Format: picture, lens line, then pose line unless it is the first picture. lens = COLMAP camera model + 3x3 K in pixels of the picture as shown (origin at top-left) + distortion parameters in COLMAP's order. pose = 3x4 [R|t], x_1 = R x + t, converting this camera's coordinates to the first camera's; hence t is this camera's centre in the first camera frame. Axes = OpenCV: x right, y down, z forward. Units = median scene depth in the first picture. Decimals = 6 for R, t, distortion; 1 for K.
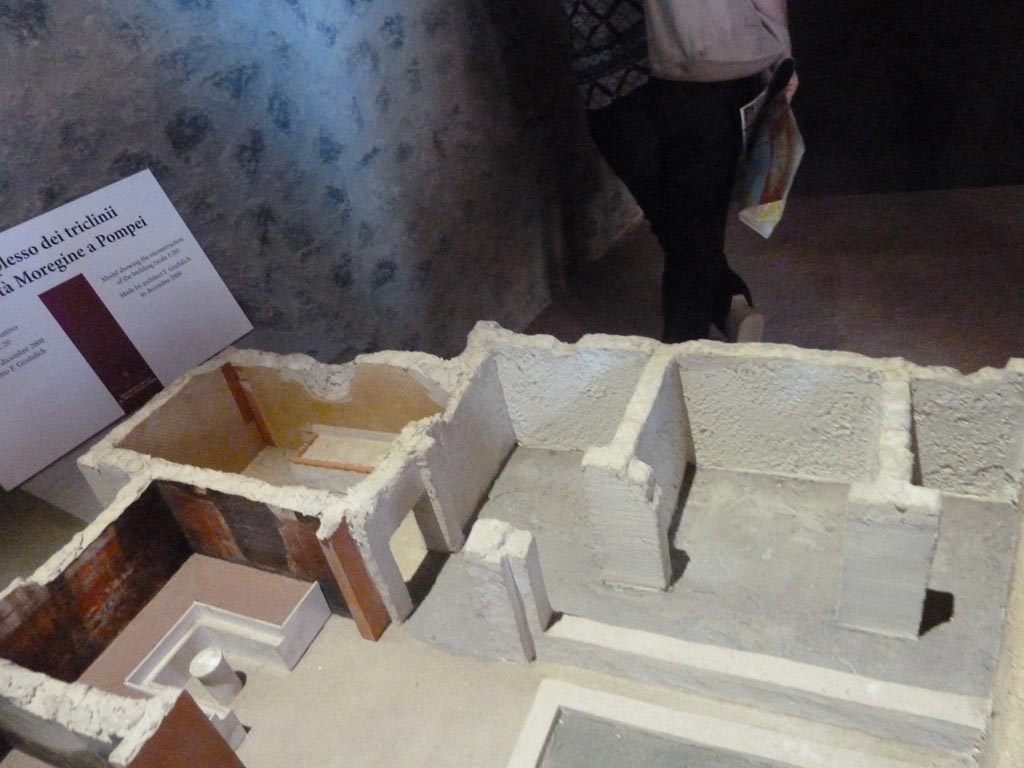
lens RADIAL K [[774.5, 0, 512.0], [0, 774.5, 384.0], [0, 0, 1]] dist [-0.027214, 0.002427]
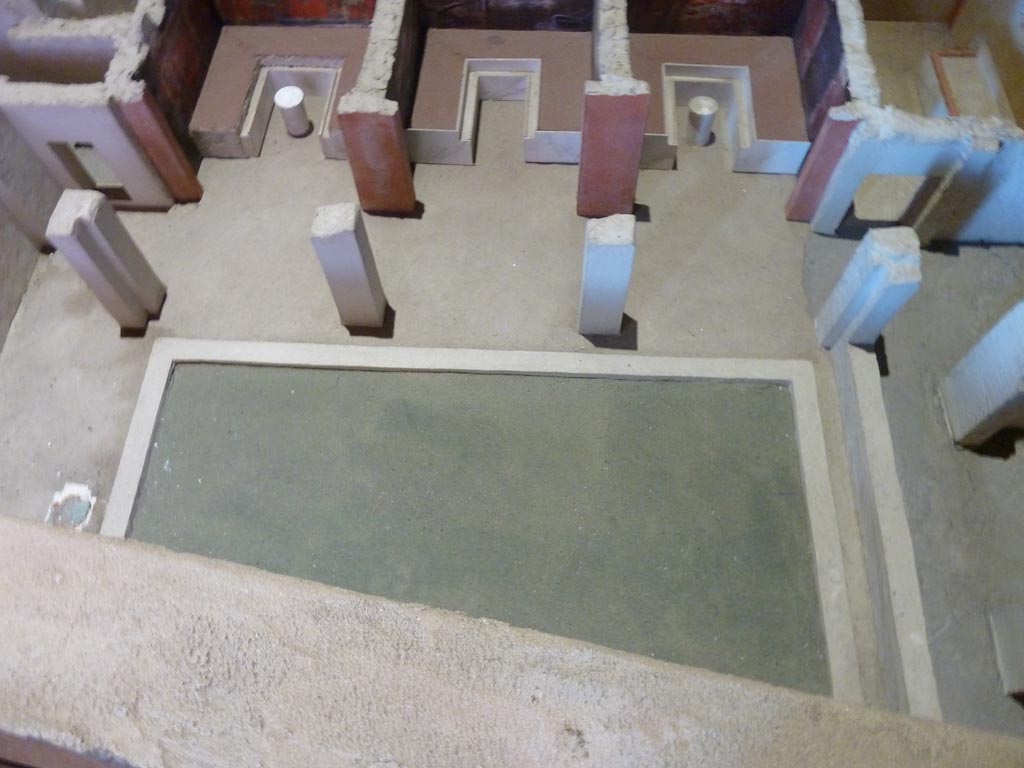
lens RADIAL K [[774.5, 0, 512.0], [0, 774.5, 384.0], [0, 0, 1]] dist [-0.027214, 0.002427]
pose [[0.329574, 0.904210, -0.271635, 0.219271], [-0.560473, 0.418904, 0.714416, -0.145582], [0.759771, -0.083209, 0.644845, -0.036005]]
